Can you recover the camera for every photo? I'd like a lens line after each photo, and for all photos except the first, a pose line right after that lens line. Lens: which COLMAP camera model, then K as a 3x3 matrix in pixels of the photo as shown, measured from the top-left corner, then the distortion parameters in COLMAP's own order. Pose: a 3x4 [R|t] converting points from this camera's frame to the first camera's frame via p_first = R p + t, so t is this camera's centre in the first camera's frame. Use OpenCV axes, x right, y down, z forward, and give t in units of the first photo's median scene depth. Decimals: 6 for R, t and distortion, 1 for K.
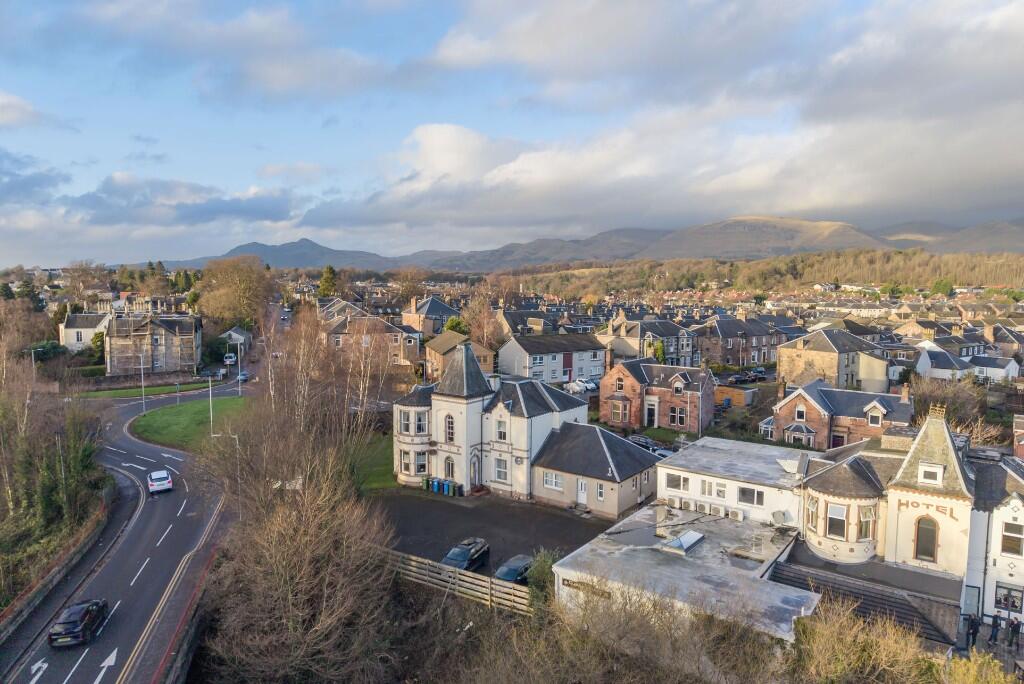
lens RADIAL K [[699.0, 0, 509.8], [0, 699.0, 288.6], [0, 0, 1]] dist [-0.004783, -0.003089]
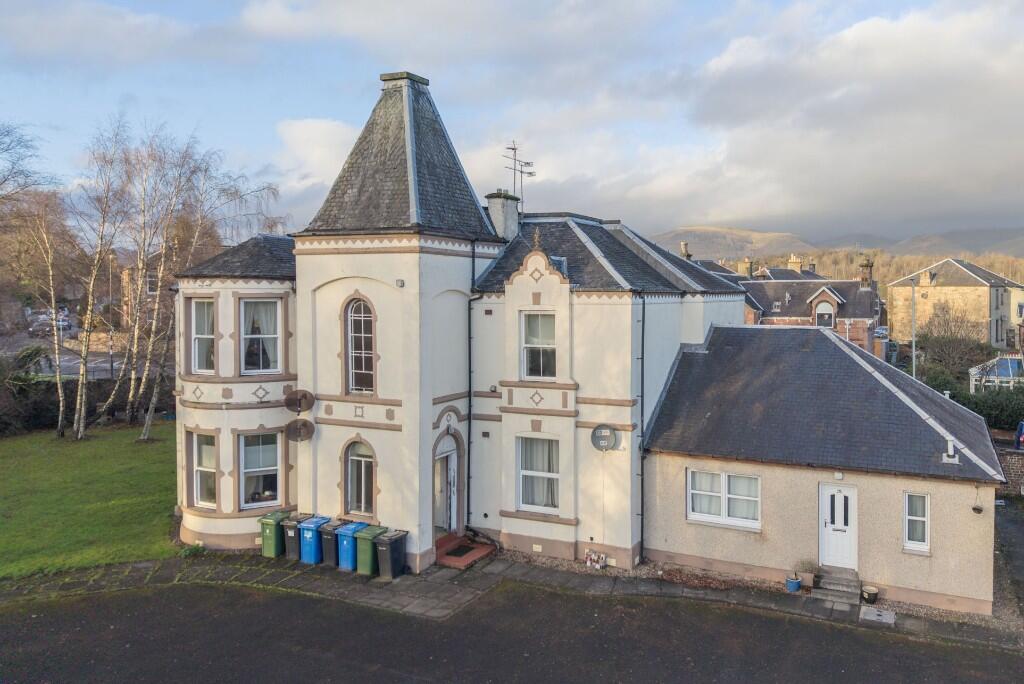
lens RADIAL K [[747.6, 0, 625.2], [0, 747.6, 303.7], [0, 0, 1]] dist [0.002861, -0.005533]
pose [[0.971396, -0.002852, 0.237448, -0.051829], [0.003656, 0.999989, -0.002946, 0.184162], [-0.237437, 0.003730, 0.971396, 0.667042]]
